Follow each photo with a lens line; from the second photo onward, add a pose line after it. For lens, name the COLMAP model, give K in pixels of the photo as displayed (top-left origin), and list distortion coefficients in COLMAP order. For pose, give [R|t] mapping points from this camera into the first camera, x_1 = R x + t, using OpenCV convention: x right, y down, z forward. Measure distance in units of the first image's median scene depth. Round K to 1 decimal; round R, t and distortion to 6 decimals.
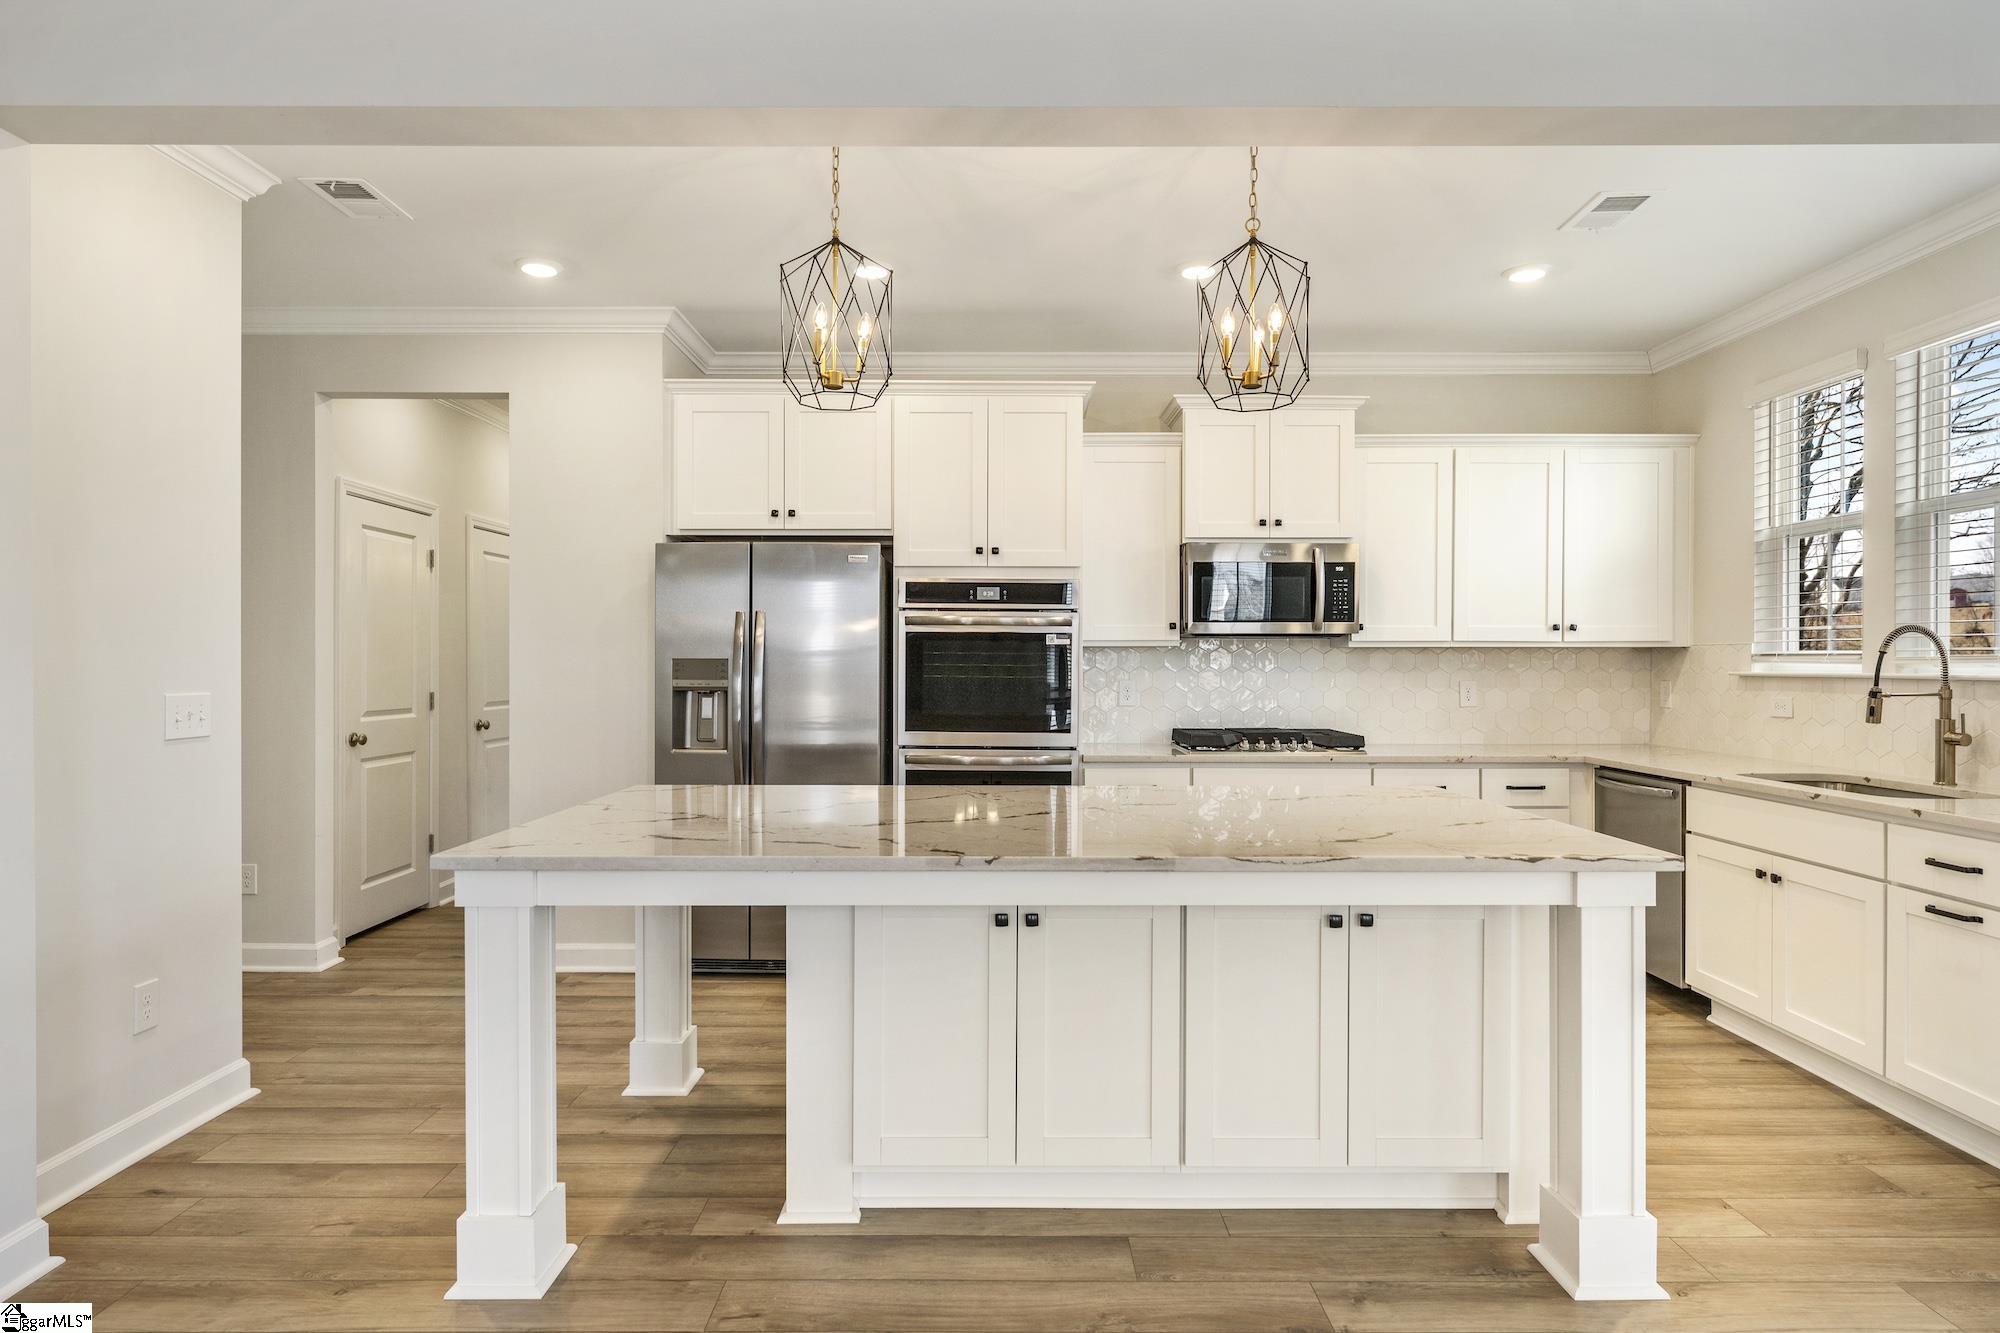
lens RADIAL K [[1139.8, 0, 996.3], [0, 1139.8, 666.4], [0, 0, 1]] dist [0.006447, 0.001428]
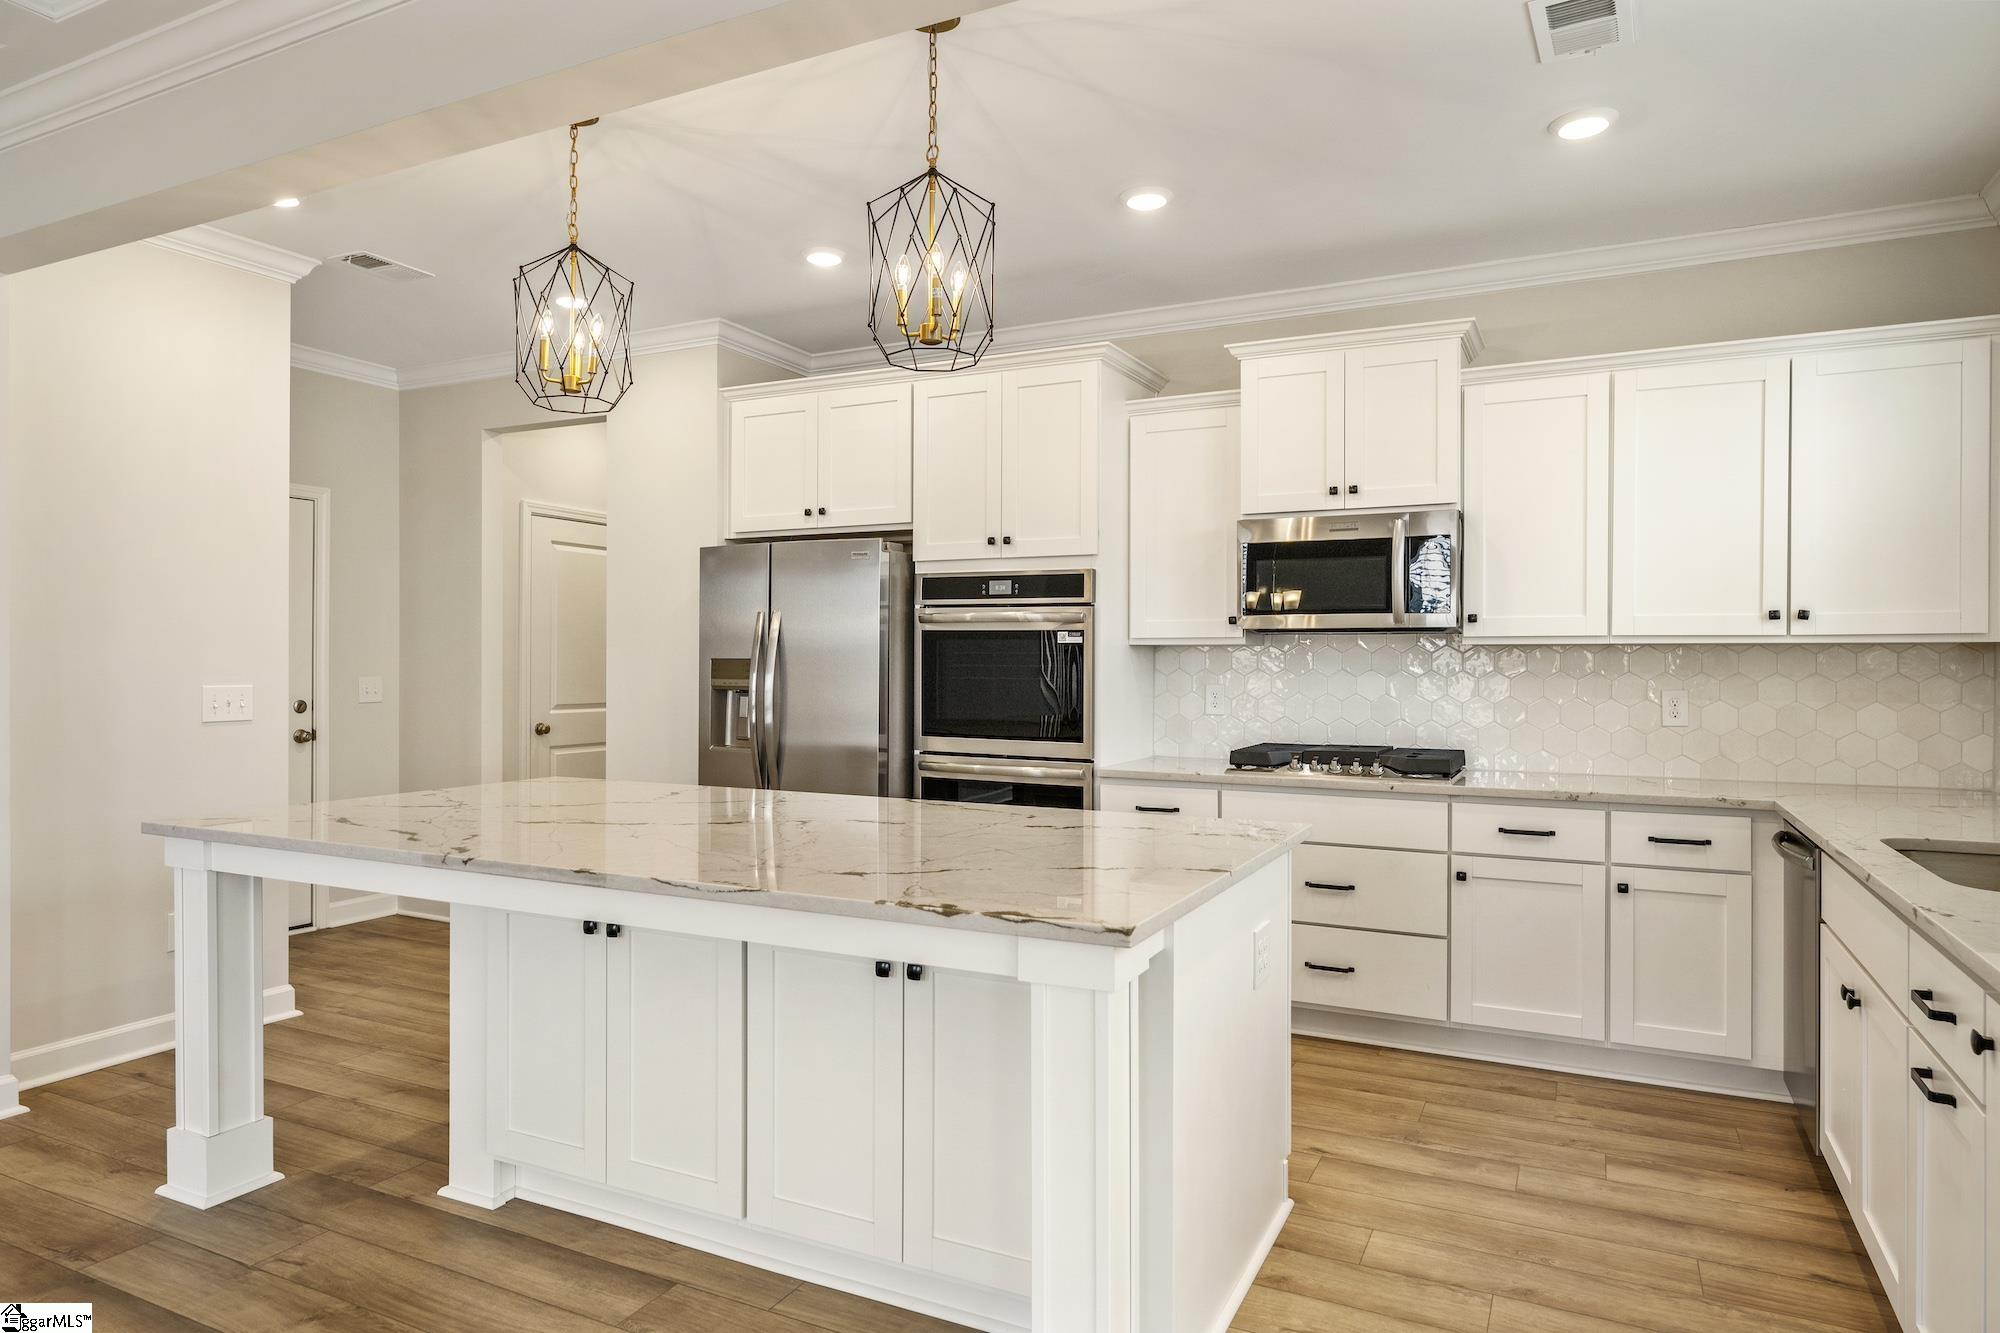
lens RADIAL K [[1220.8, 0, 995.2], [0, 1220.8, 666.1], [0, 0, 1]] dist [0.007844, 0.001370]
pose [[0.889268, 0.003444, -0.457374, 0.437520], [-0.004745, 0.999987, -0.001696, 0.000526], [0.457363, 0.003678, 0.889273, 0.129197]]
